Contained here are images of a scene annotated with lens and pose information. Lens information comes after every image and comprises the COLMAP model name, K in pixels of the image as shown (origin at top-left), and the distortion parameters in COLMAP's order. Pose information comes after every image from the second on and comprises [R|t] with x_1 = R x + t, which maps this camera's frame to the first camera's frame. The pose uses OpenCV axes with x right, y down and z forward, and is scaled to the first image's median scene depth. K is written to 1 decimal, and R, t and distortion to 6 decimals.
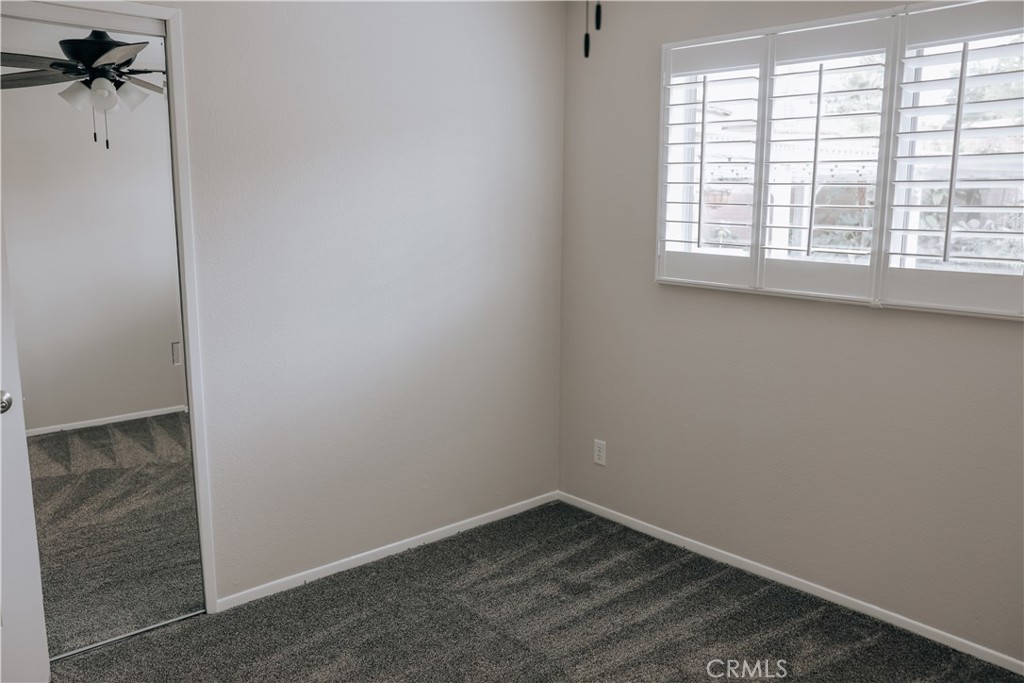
lens RADIAL K [[842.2, 0, 483.9], [0, 842.2, 344.8], [0, 0, 1]] dist [-0.007666, 0.039244]
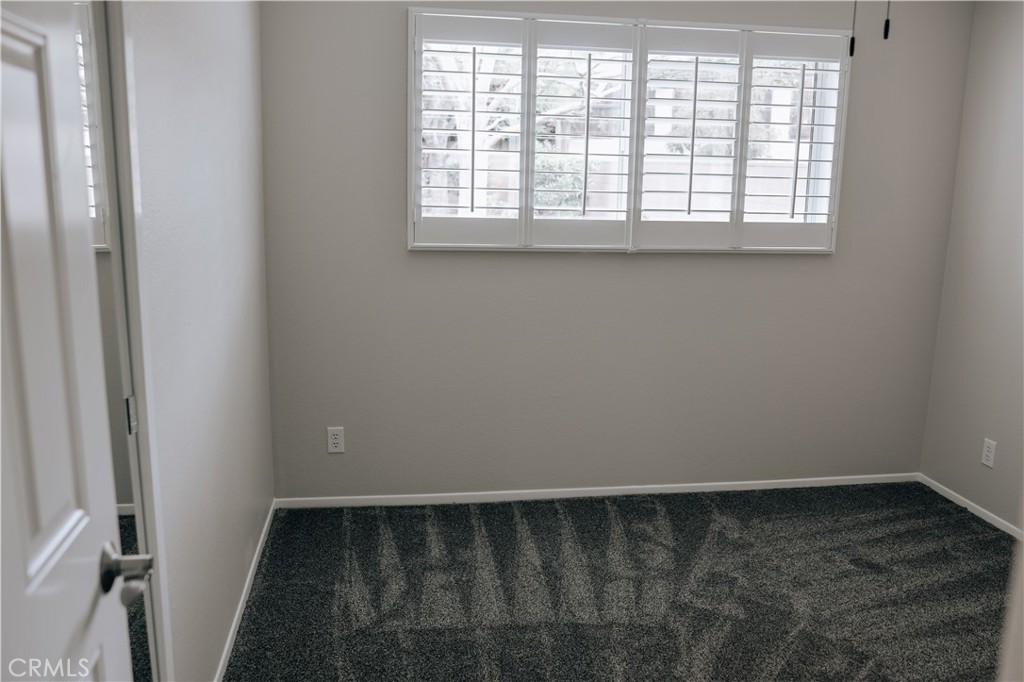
lens RADIAL K [[842.2, 0, 508.0], [0, 842.2, 340.7], [0, 0, 1]] dist [-0.007666, 0.039244]
pose [[0.544068, -0.148200, 0.825849, -0.624650], [0.132394, 0.987110, 0.089918, -0.046598], [-0.828530, 0.060416, 0.556676, 0.400584]]
